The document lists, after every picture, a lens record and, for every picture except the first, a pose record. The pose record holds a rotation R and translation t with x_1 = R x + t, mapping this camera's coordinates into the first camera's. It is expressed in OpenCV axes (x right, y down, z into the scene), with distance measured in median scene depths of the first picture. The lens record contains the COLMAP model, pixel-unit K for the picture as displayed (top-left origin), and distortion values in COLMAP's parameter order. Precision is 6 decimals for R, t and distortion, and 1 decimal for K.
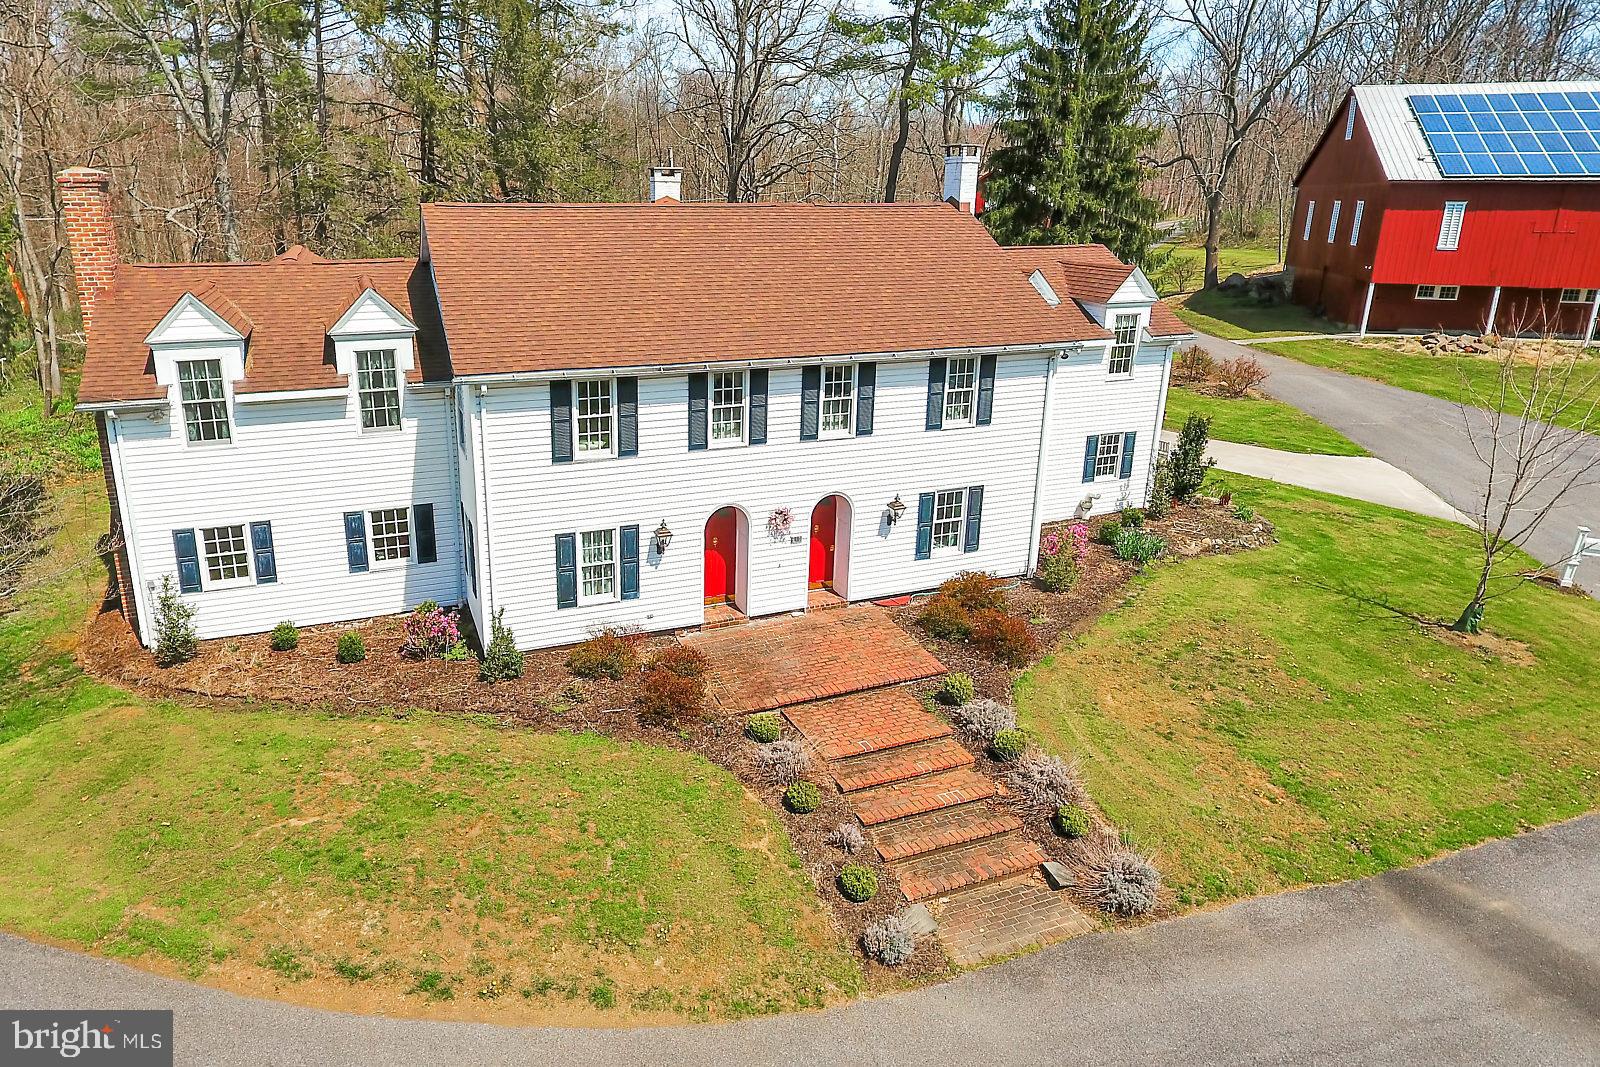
lens RADIAL K [[973.5, 0, 703.5], [0, 973.5, 466.7], [0, 0, 1]] dist [0.001250, -0.000617]
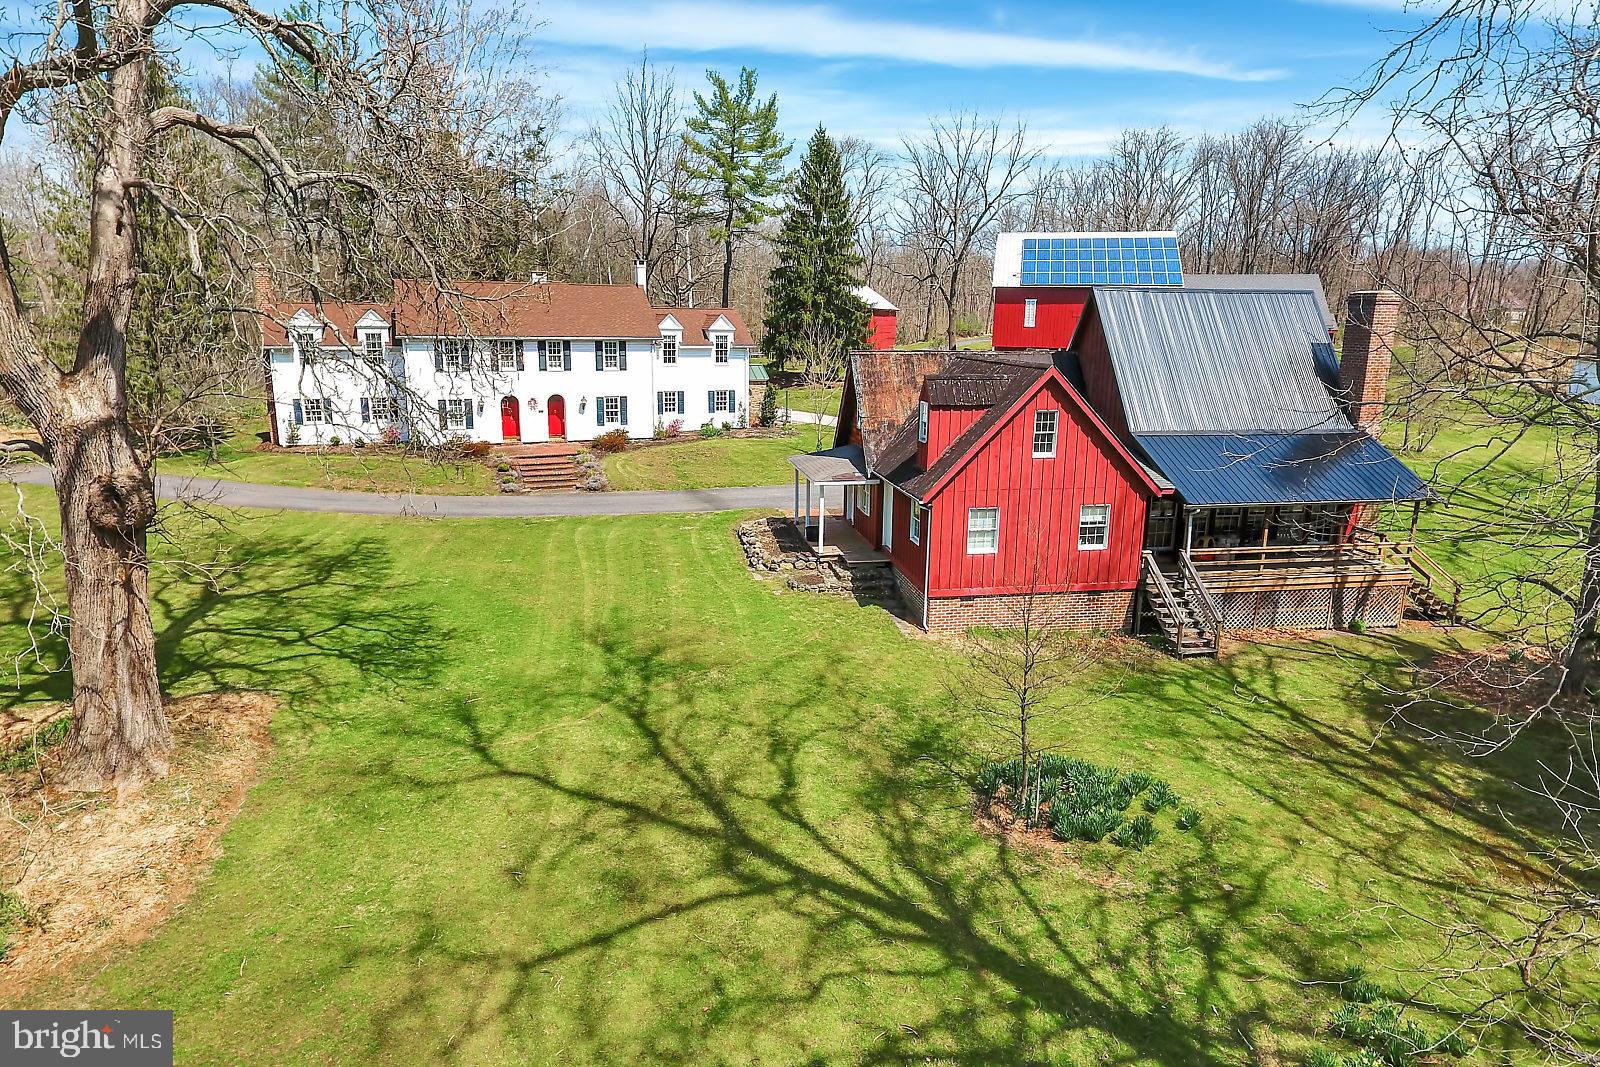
lens RADIAL K [[955.0, 0, 800.0], [0, 955.0, 533.5], [0, 0, 1]] dist [0.005359, -0.003276]
pose [[0.999796, 0.004059, 0.019781, 0.697958], [-0.002983, 0.998529, -0.054135, 0.507755], [-0.019971, 0.054065, 0.998338, -1.429958]]
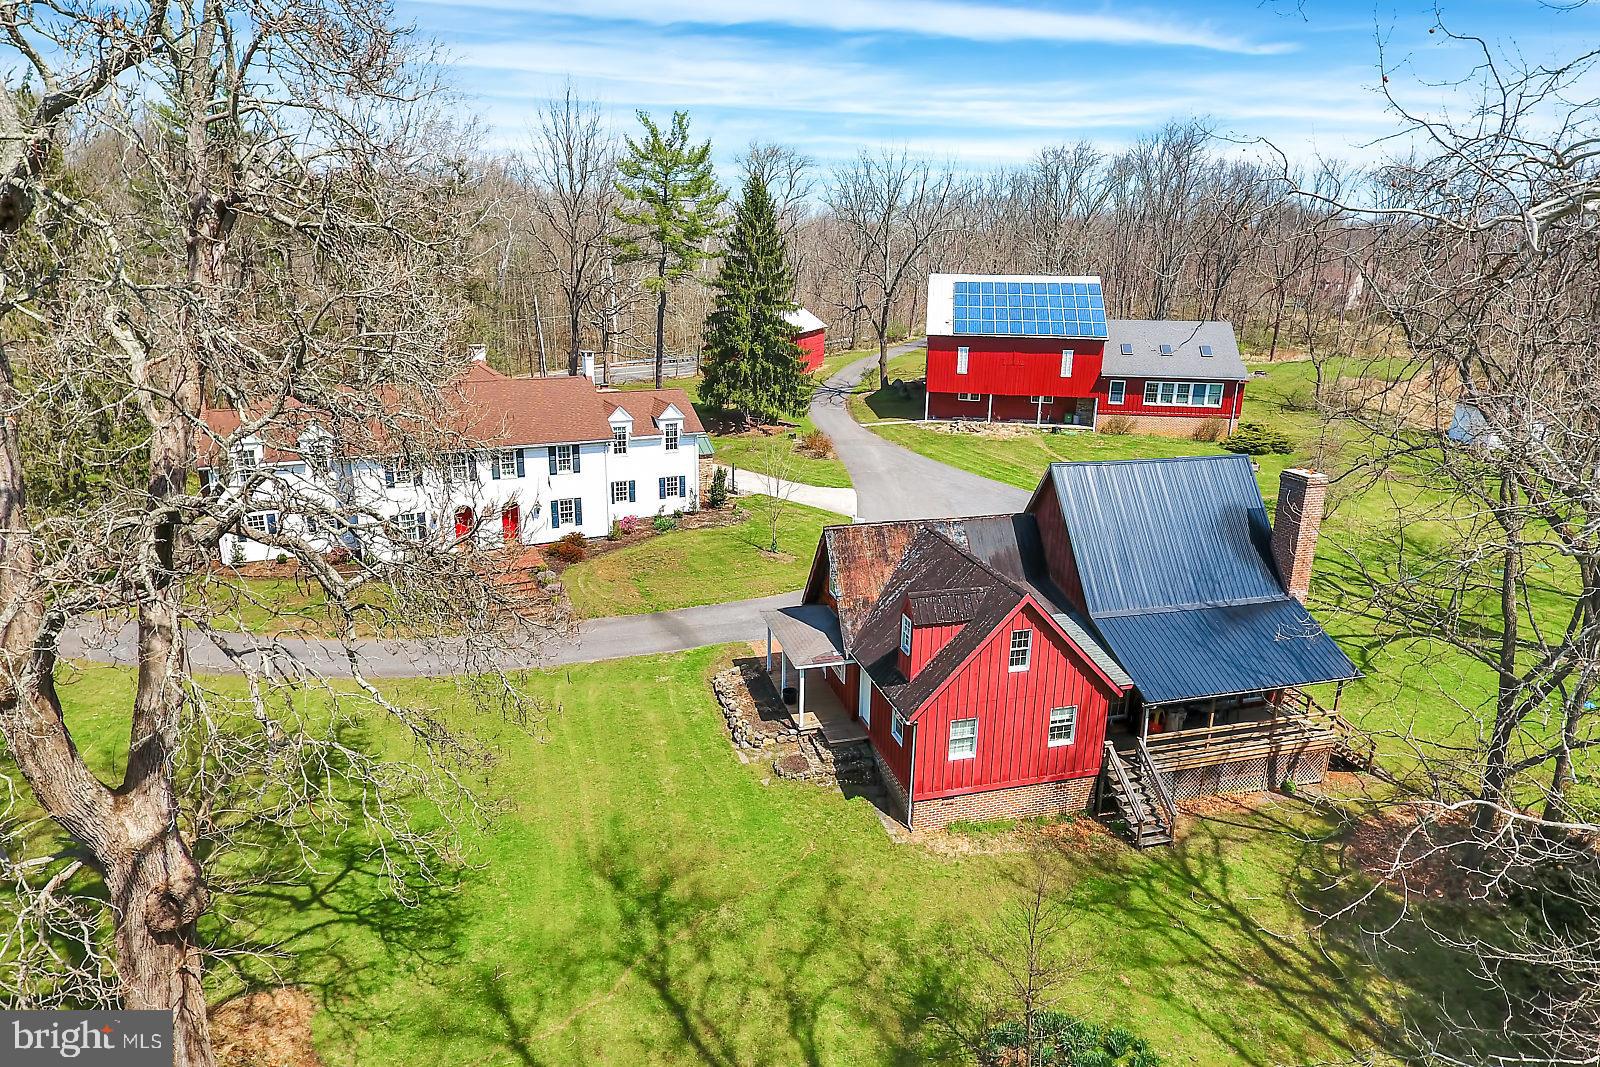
lens RADIAL K [[955.0, 0, 800.0], [0, 955.0, 533.5], [0, 0, 1]] dist [0.005359, -0.003276]
pose [[0.993475, -0.018281, 0.112574, 0.580519], [0.017290, 0.999803, 0.009774, 0.098825], [-0.112730, -0.007764, 0.993595, -1.495097]]
